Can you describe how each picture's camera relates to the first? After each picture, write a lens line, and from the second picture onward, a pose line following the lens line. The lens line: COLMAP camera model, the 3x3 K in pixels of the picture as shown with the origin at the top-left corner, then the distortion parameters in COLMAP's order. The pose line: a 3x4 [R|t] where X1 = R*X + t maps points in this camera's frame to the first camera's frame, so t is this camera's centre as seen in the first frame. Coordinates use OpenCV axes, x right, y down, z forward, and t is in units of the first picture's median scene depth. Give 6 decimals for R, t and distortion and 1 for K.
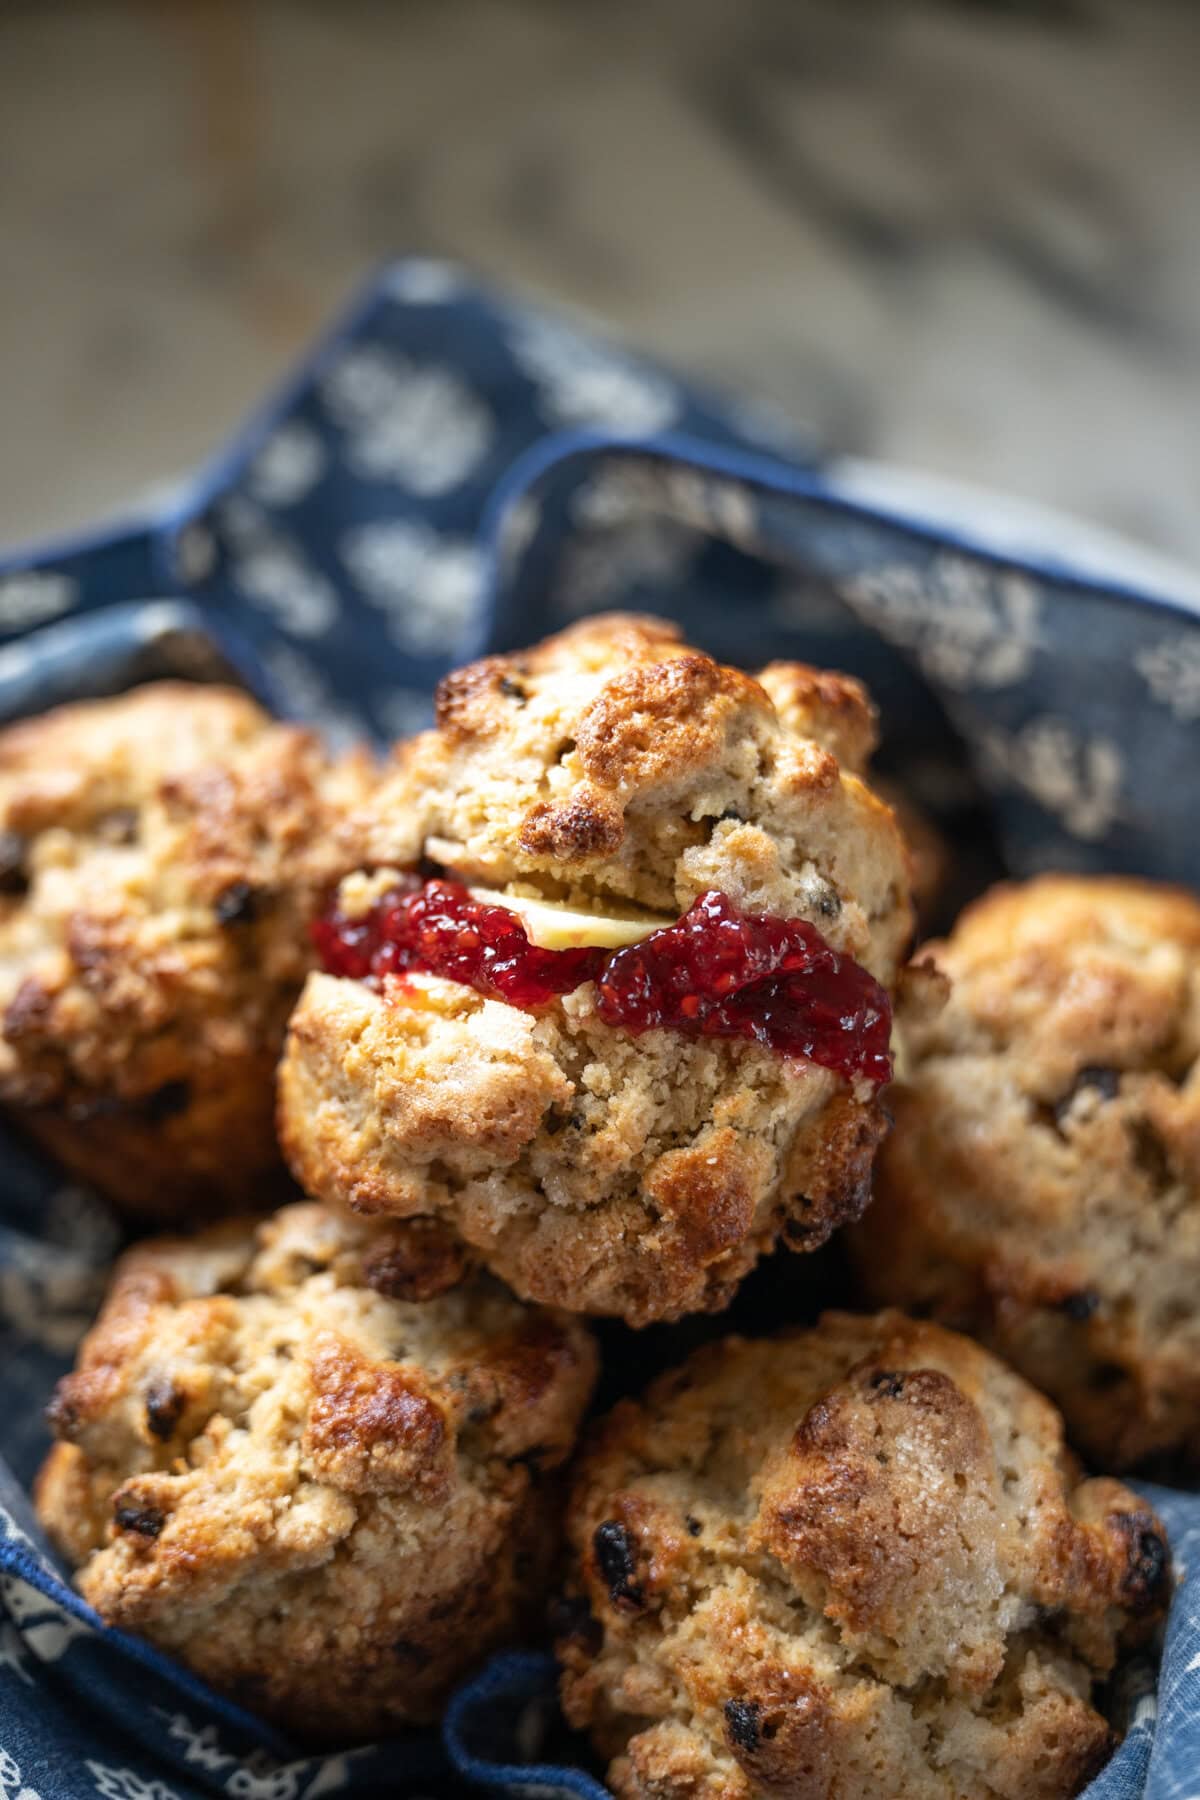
lens RADIAL K [[3020.9, 0, 625.8], [0, 3020.9, 899.3], [0, 0, 1]] dist [-0.016248, 0.041618]
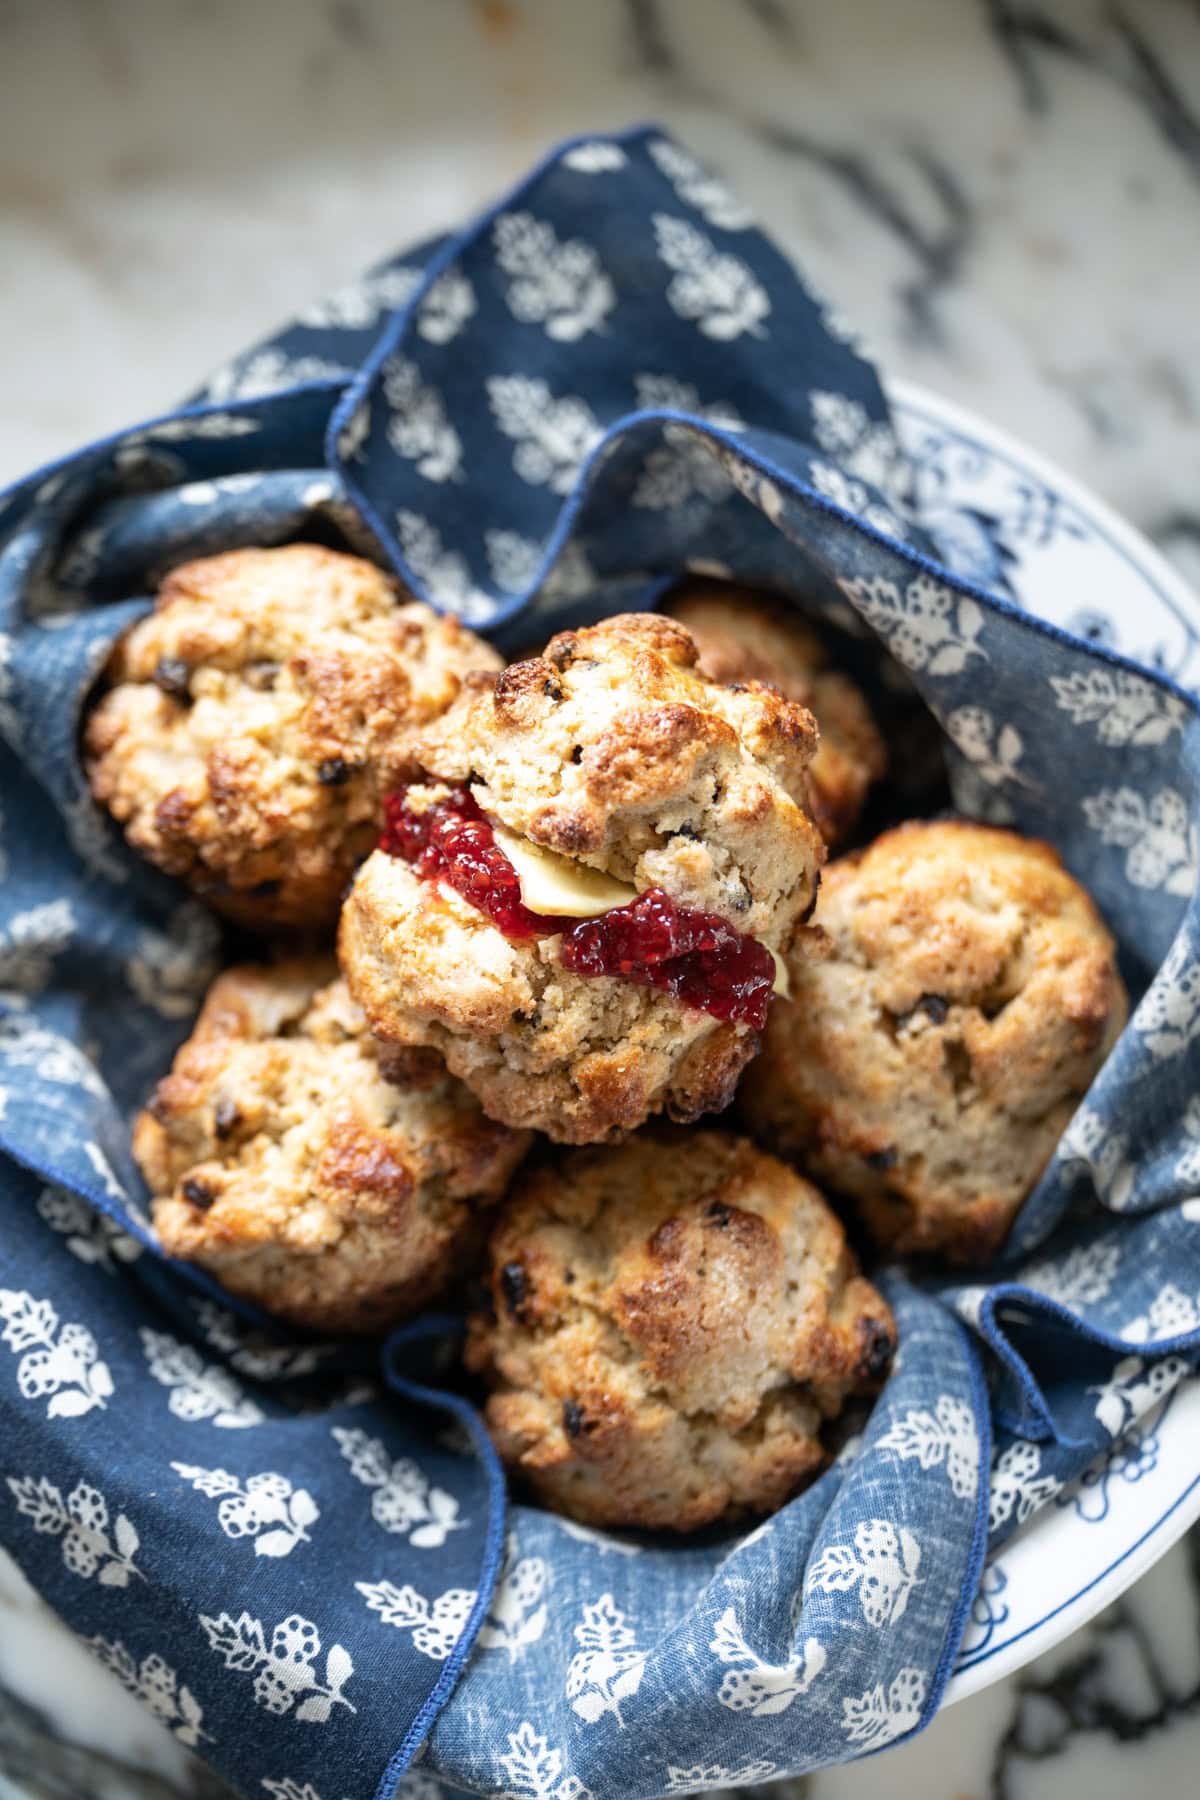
lens RADIAL K [[3105.9, 0, 600.0], [0, 3105.9, 900.0], [0, 0, 1]] dist [-0.021430, -0.044811]
pose [[0.979338, 0.199943, -0.030321, 0.045895], [-0.179360, 0.928031, 0.326478, -0.453402], [0.093416, -0.314294, 0.944718, -0.354201]]
